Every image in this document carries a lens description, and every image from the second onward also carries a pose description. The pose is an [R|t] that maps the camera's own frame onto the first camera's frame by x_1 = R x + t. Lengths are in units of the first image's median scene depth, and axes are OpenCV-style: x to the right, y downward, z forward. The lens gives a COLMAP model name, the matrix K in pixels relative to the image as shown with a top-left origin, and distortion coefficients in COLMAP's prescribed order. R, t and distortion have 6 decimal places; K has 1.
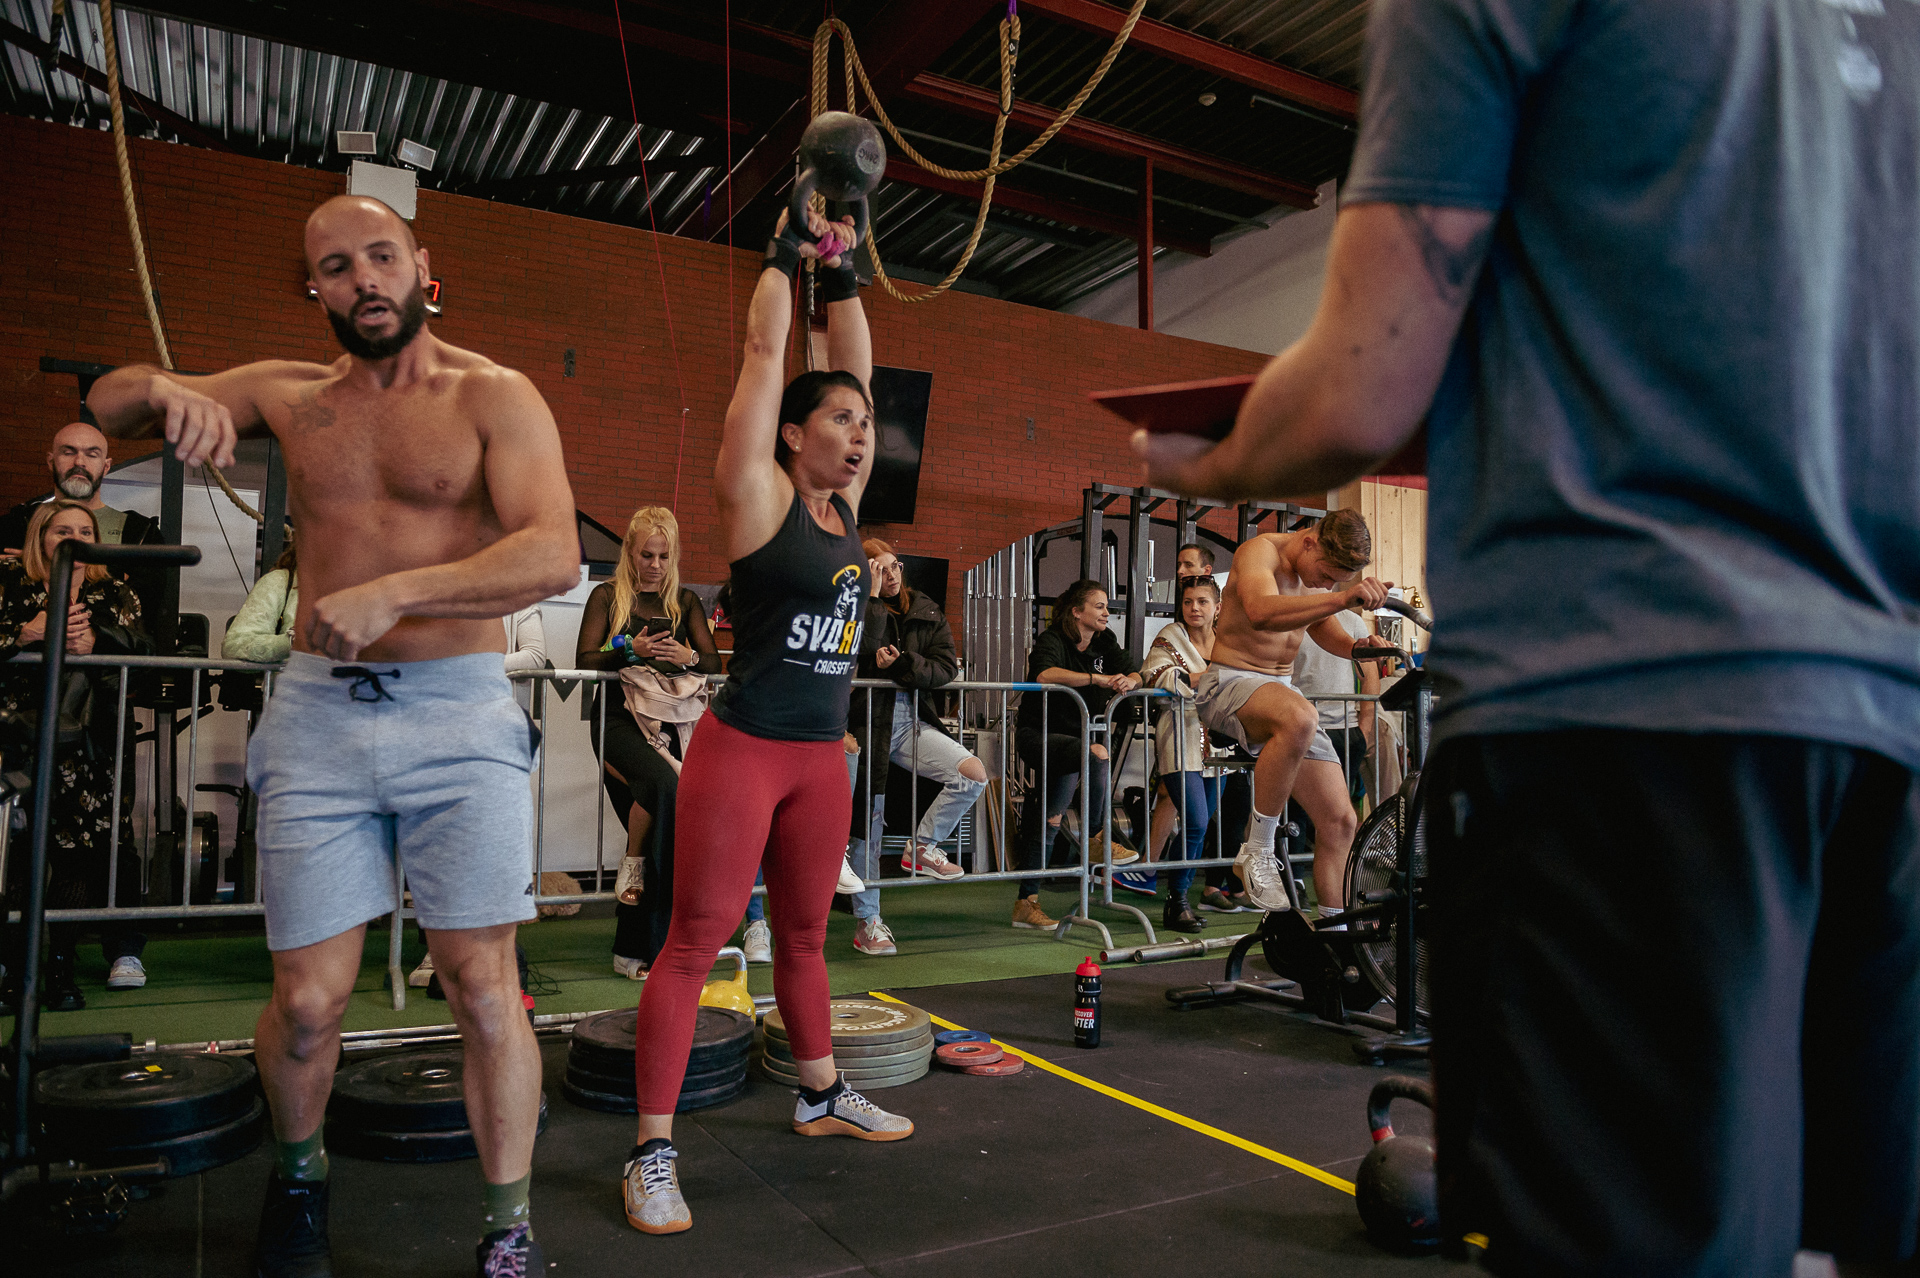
lens RADIAL K [[1271.1, 0, 957.0], [0, 1271.1, 658.5], [0, 0, 1]] dist [-0.054295, 0.000790]
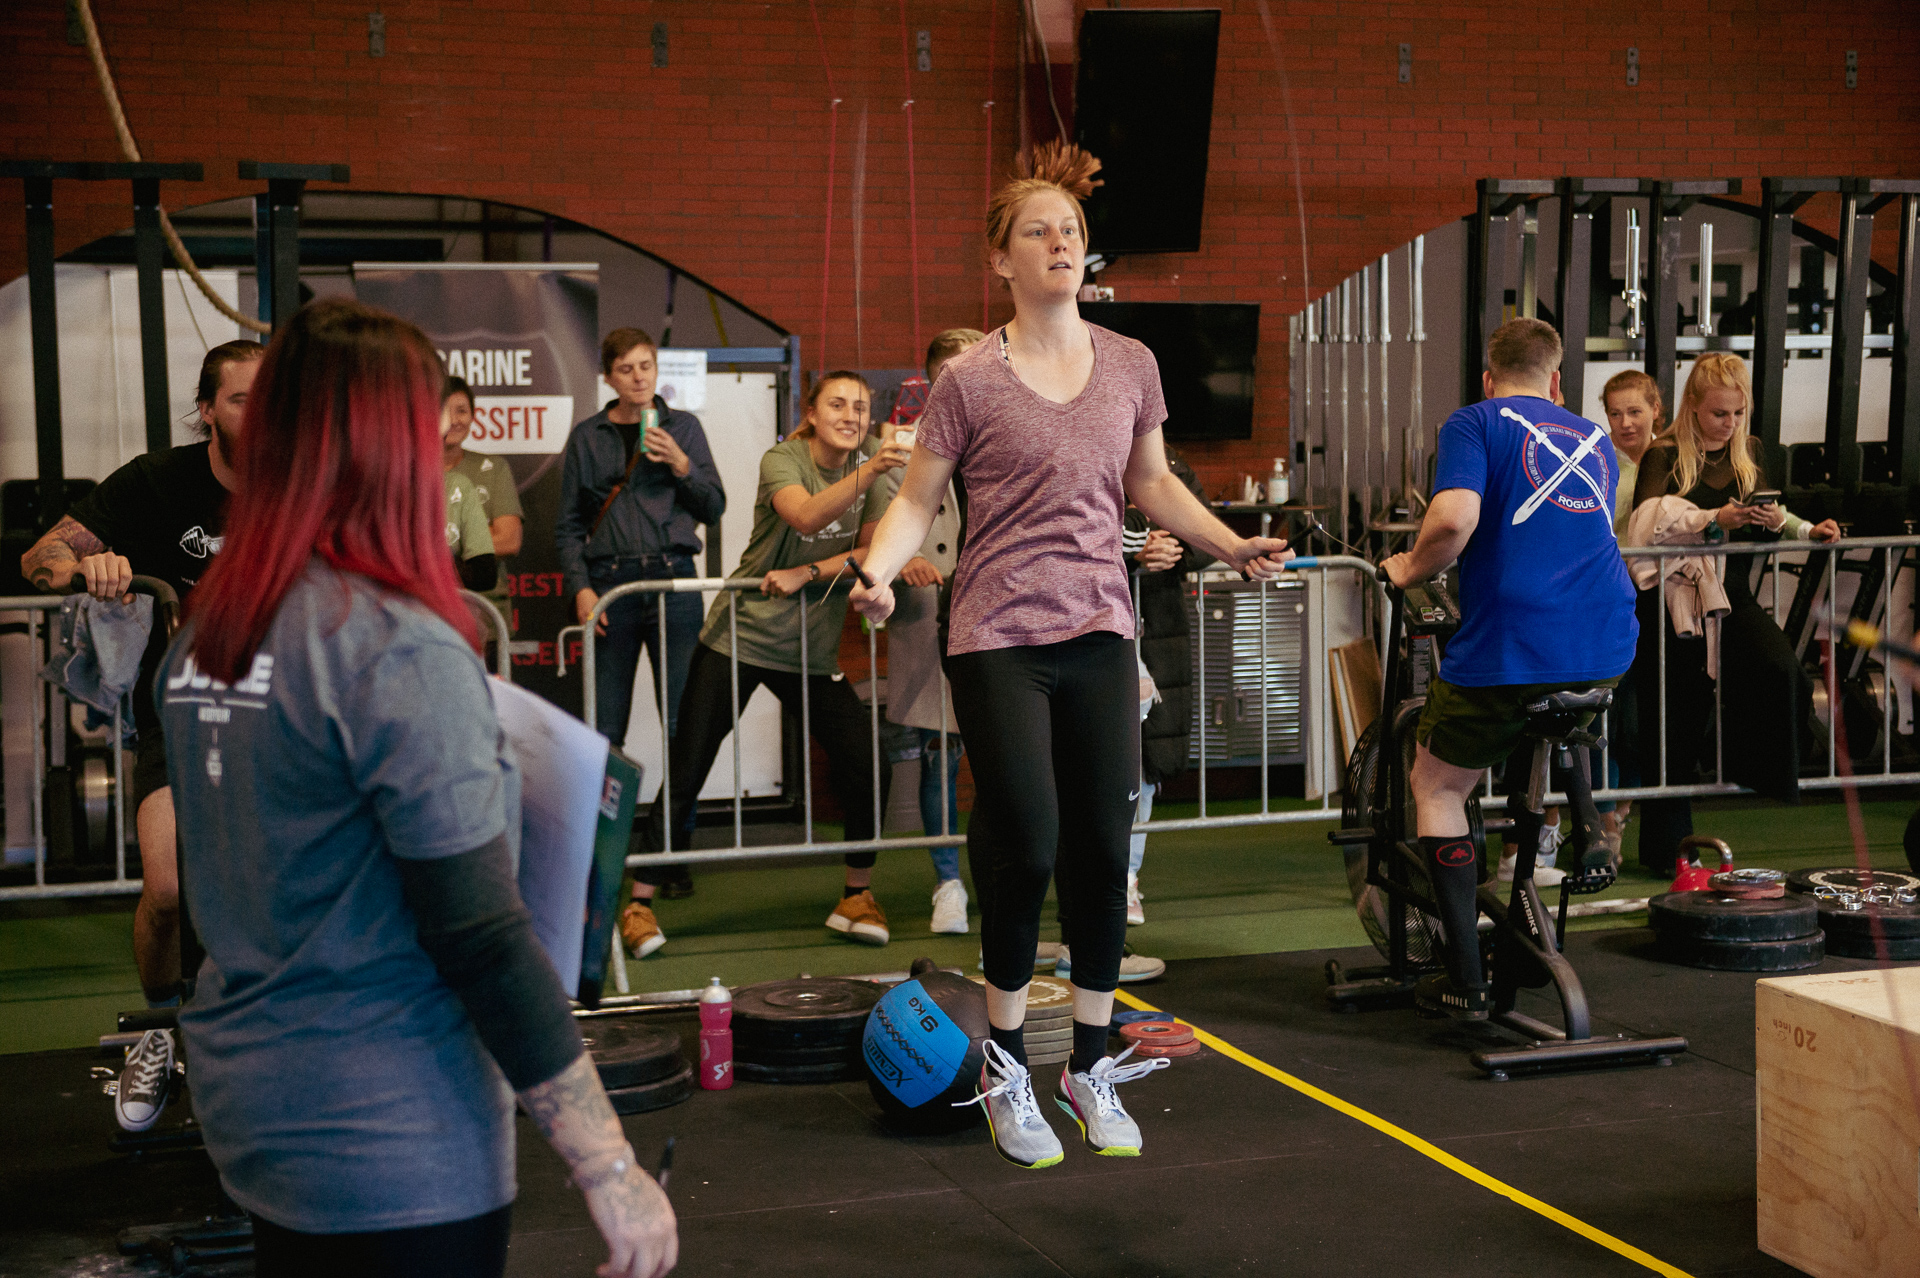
lens RADIAL K [[2951.4, 0, 1048.4], [0, 2951.4, 638.9], [0, 0, 1]] dist [0.024122, 0.043972]
pose [[0.986917, -0.011165, -0.160840, 0.138094], [0.033127, 0.990357, 0.134520, -0.128183], [0.157787, -0.138088, 0.977770, -0.519992]]
